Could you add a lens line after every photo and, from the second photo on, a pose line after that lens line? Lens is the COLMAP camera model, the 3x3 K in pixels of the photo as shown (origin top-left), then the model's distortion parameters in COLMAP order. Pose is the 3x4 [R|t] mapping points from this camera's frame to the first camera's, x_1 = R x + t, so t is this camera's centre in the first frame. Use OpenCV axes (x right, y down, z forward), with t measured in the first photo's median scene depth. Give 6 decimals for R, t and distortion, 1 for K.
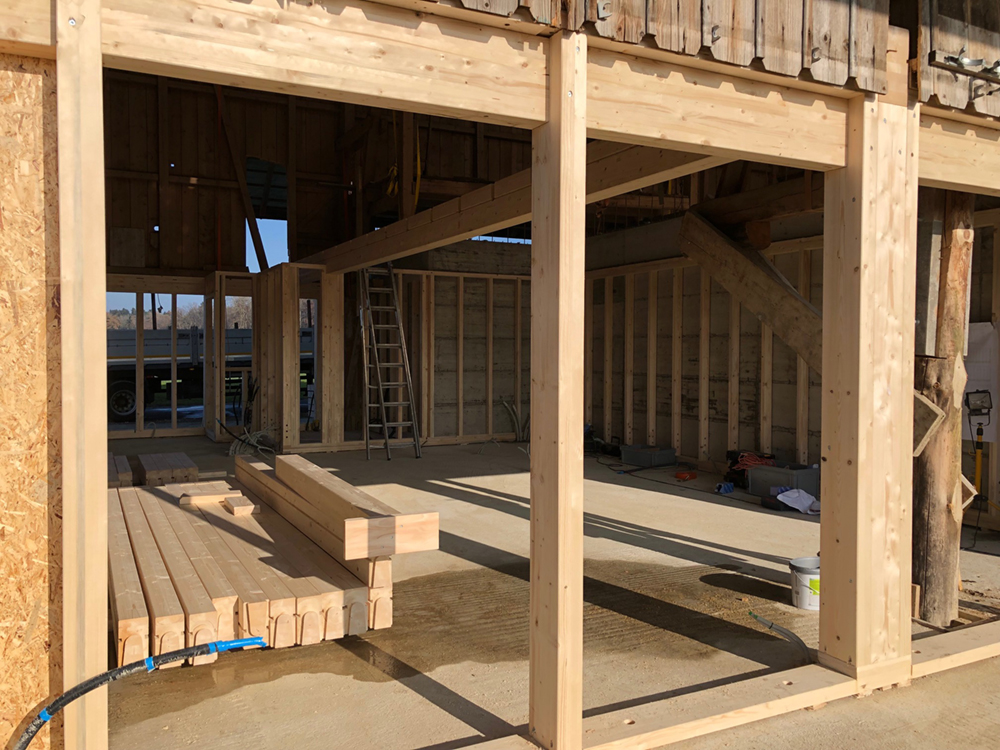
lens RADIAL K [[820.5, 0, 507.7], [0, 820.5, 363.7], [0, 0, 1]] dist [0.066612, -0.061088]
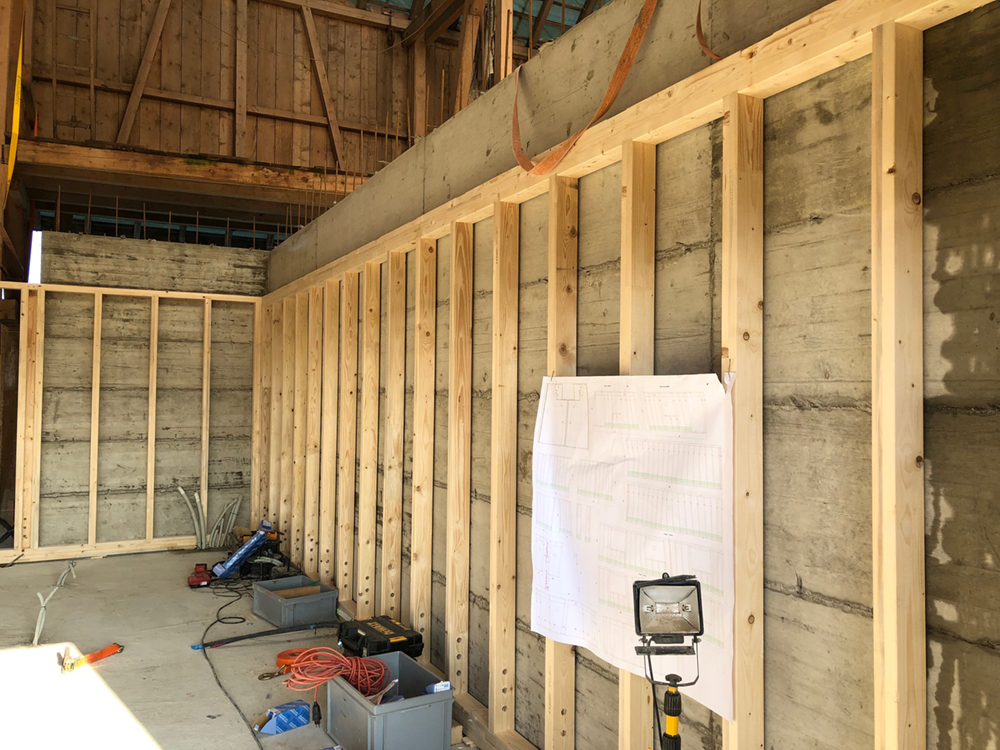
lens RADIAL K [[820.5, 0, 507.7], [0, 820.5, 363.7], [0, 0, 1]] dist [0.066612, -0.061088]
pose [[0.999985, 0.005413, 0.000248, 0.742651], [-0.005393, 0.998671, -0.051255, -0.054095], [-0.000525, 0.051253, 0.998686, 0.981890]]
